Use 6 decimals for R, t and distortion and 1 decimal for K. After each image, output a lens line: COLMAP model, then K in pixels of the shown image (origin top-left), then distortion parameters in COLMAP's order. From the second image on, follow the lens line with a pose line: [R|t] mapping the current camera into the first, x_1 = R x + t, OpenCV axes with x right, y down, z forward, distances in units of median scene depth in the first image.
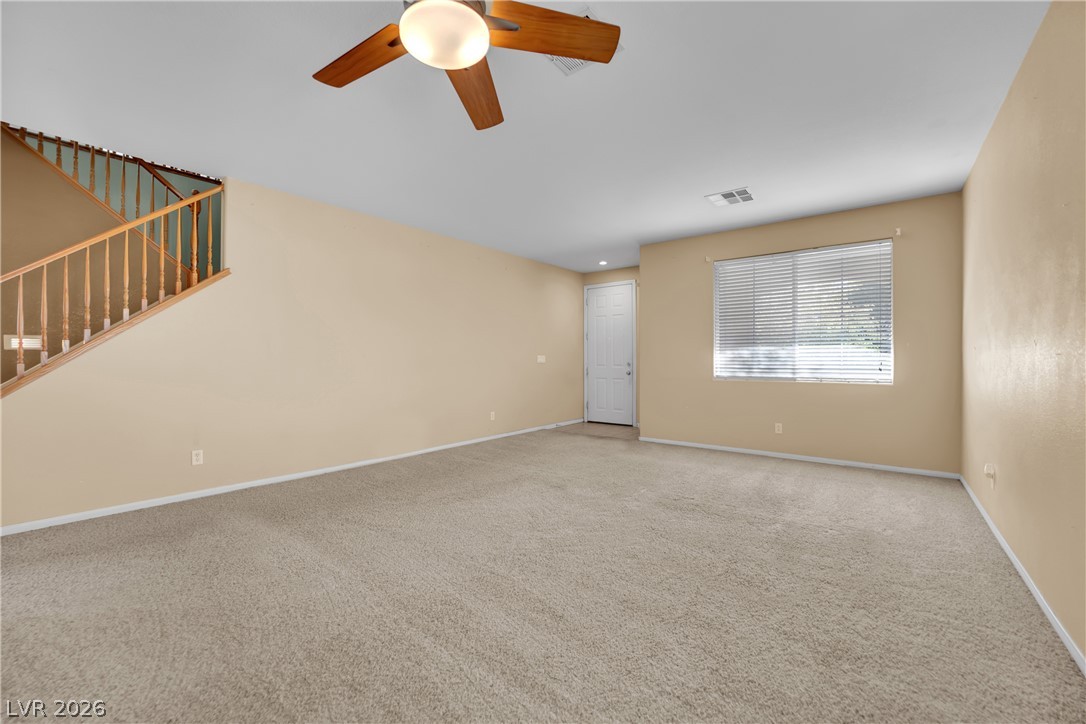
lens RADIAL K [[448.4, 0, 540.6], [0, 448.4, 365.0], [0, 0, 1]] dist [-0.020252, 0.000688]
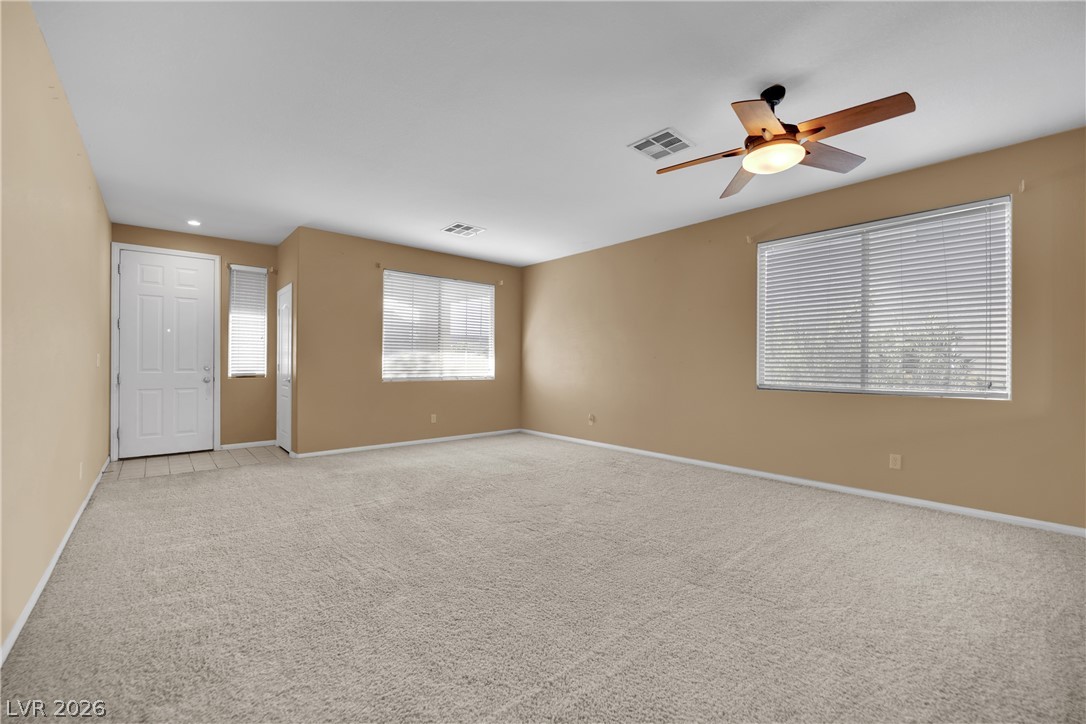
lens RADIAL K [[448.4, 0, 543.1], [0, 448.4, 363.6], [0, 0, 1]] dist [-0.020252, 0.000688]
pose [[0.175288, 0.000885, 0.984517, -0.604168], [0.005090, 0.999985, -0.001806, -0.005566], [-0.984504, 0.005328, 0.175281, 0.471995]]
